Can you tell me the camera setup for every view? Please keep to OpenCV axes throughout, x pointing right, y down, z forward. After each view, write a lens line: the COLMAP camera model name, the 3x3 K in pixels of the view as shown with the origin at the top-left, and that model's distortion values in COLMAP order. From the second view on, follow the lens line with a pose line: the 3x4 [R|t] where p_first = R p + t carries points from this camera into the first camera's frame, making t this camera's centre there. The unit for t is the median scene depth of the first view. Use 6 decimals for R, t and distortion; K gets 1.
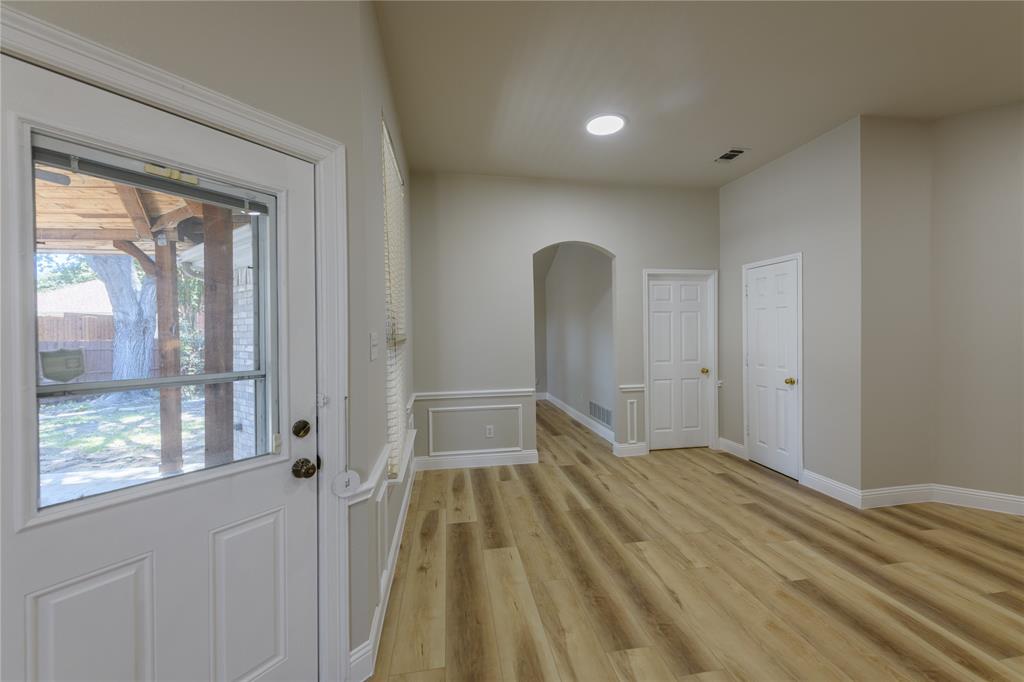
lens RADIAL K [[396.5, 0, 517.5], [0, 396.5, 335.8], [0, 0, 1]] dist [0.012752, -0.003730]
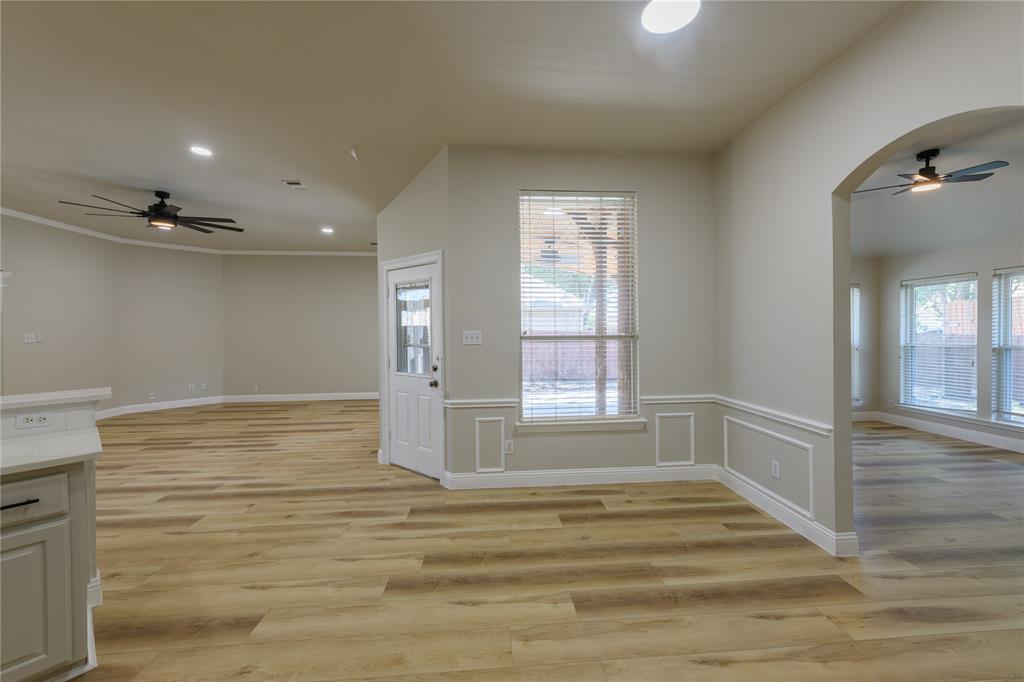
lens RADIAL K [[396.5, 0, 517.5], [0, 396.5, 335.8], [0, 0, 1]] dist [0.012752, -0.003730]
pose [[-0.090058, 0.021625, -0.995702, 1.020246], [-0.000331, 0.999764, 0.021743, -0.016044], [0.995936, 0.002287, -0.090030, 0.920238]]
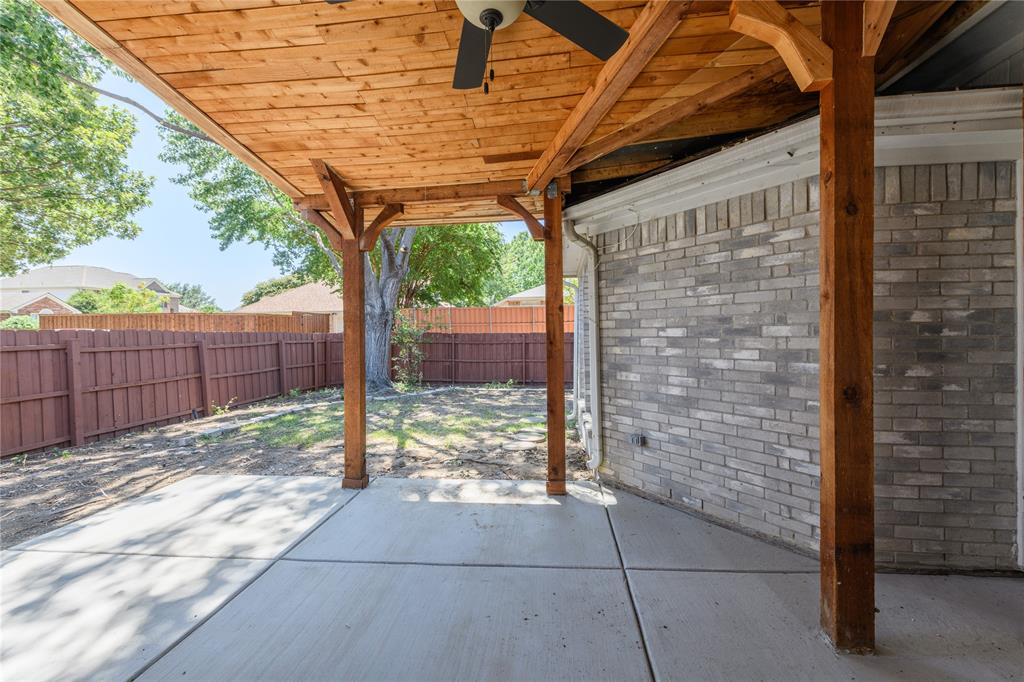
lens RADIAL K [[396.5, 0, 517.5], [0, 396.5, 335.8], [0, 0, 1]] dist [0.012752, -0.003730]
pose [[0.961616, 0.001822, -0.274394, -1.222069], [-0.000409, 0.999986, 0.005207, 0.057063], [0.274400, -0.004895, 0.961603, 0.405870]]
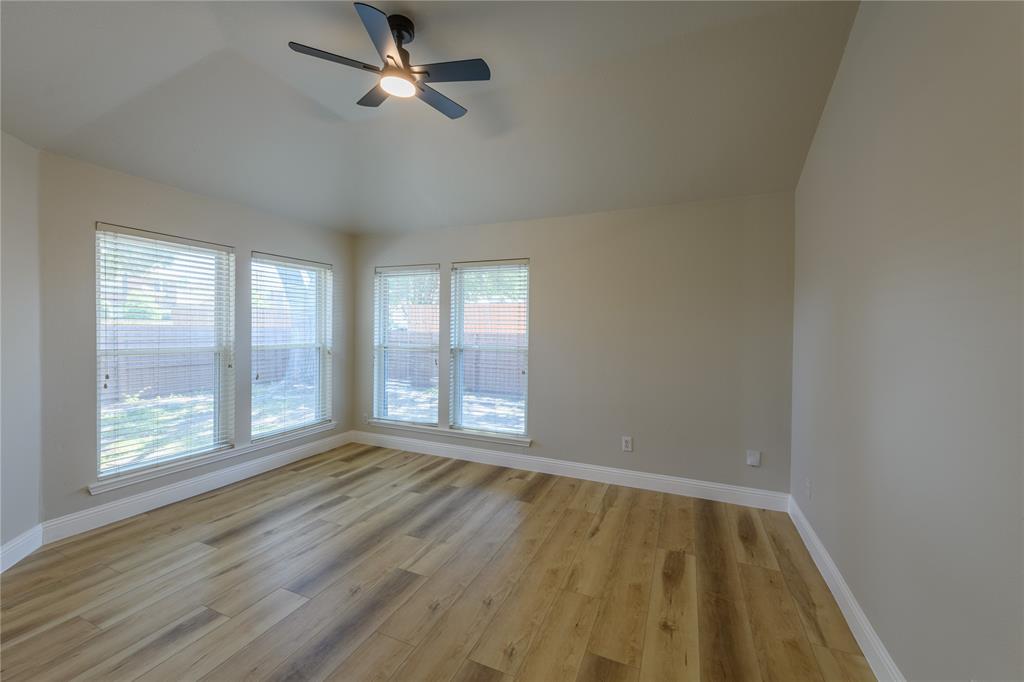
lens RADIAL K [[396.5, 0, 517.5], [0, 396.5, 335.8], [0, 0, 1]] dist [0.012752, -0.003730]
pose [[0.840690, 0.032444, -0.540543, 0.735350], [-0.027296, 0.999474, 0.017538, -0.014565], [0.540828, 0.000011, 0.841133, 1.163139]]
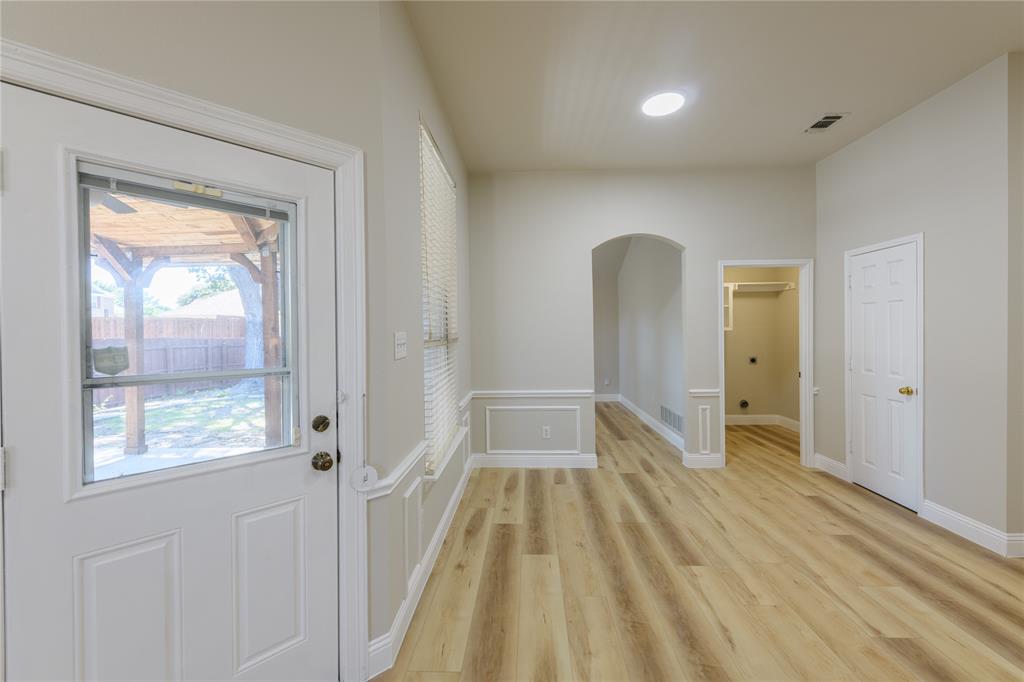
lens RADIAL K [[396.5, 0, 517.5], [0, 396.5, 335.8], [0, 0, 1]] dist [0.012752, -0.003730]
pose [[0.978531, 0.001568, -0.206093, 0.094592], [-0.000916, 0.999994, 0.003261, -0.001145], [0.206097, -0.003002, 0.978527, 0.041297]]
